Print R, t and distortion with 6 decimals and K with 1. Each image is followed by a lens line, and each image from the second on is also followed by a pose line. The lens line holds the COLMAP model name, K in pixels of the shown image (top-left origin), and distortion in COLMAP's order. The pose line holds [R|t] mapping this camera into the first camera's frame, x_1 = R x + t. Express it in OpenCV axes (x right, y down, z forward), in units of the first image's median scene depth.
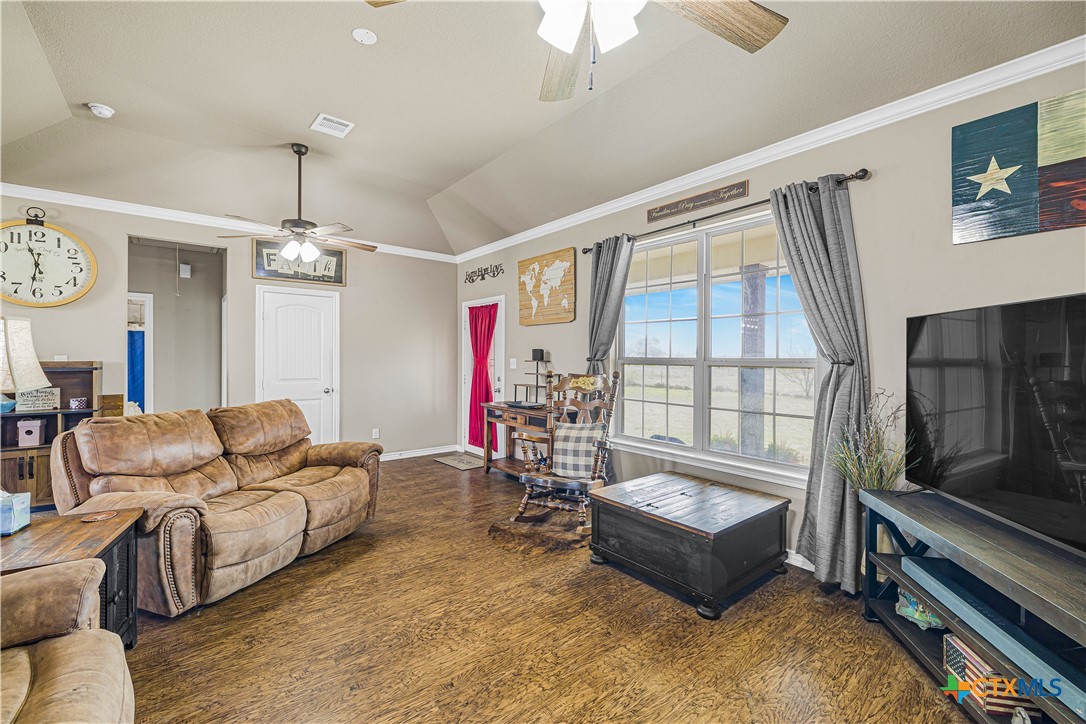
lens RADIAL K [[454.8, 0, 548.7], [0, 454.8, 356.8], [0, 0, 1]] dist [0.001670, 0.000088]
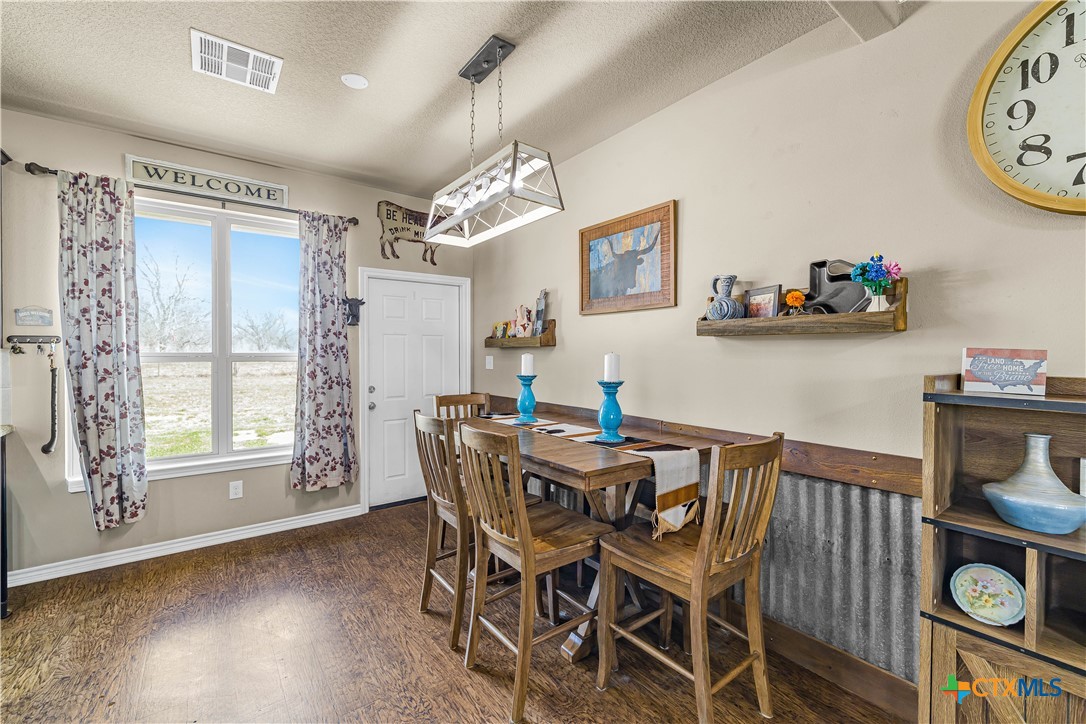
lens RADIAL K [[454.8, 0, 548.7], [0, 454.8, 356.8], [0, 0, 1]] dist [0.001670, 0.000088]
pose [[-0.041203, 0.003019, -0.999146, -0.765668], [0.000566, 0.999995, 0.002998, -0.006289], [0.999151, -0.000442, -0.041205, 0.578959]]
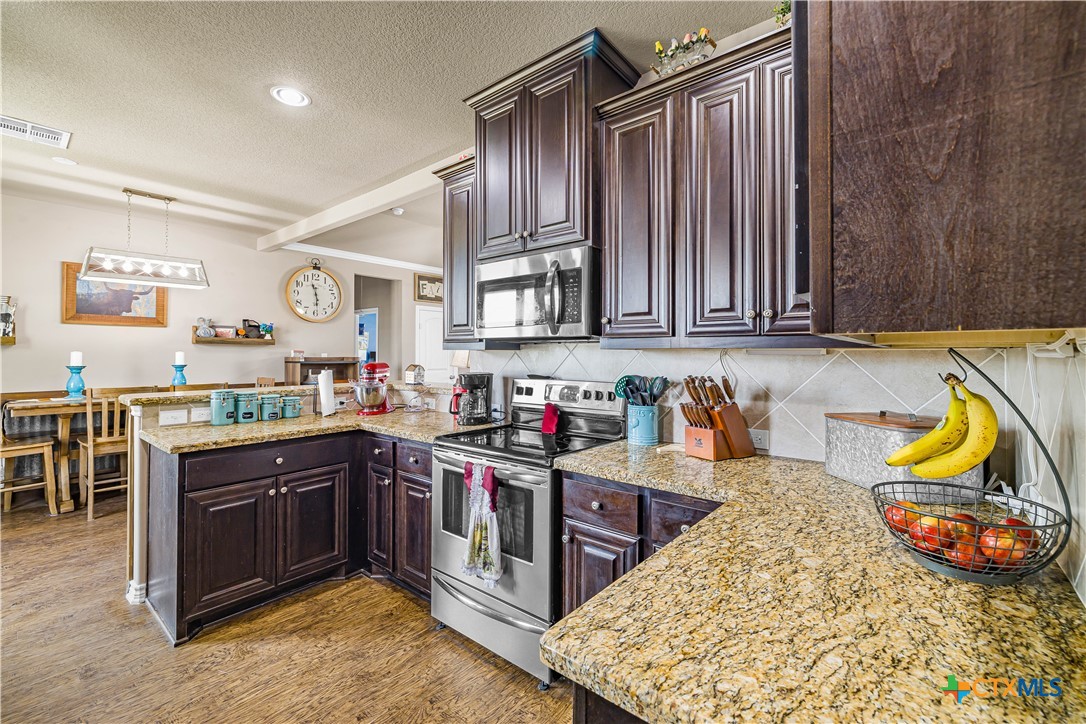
lens RADIAL K [[454.8, 0, 548.7], [0, 454.8, 356.8], [0, 0, 1]] dist [0.001670, 0.000088]
pose [[0.980494, -0.004552, 0.196497, -0.634841], [0.003133, 0.999967, 0.007535, -0.000557], [-0.196525, -0.006772, 0.980475, -0.663312]]
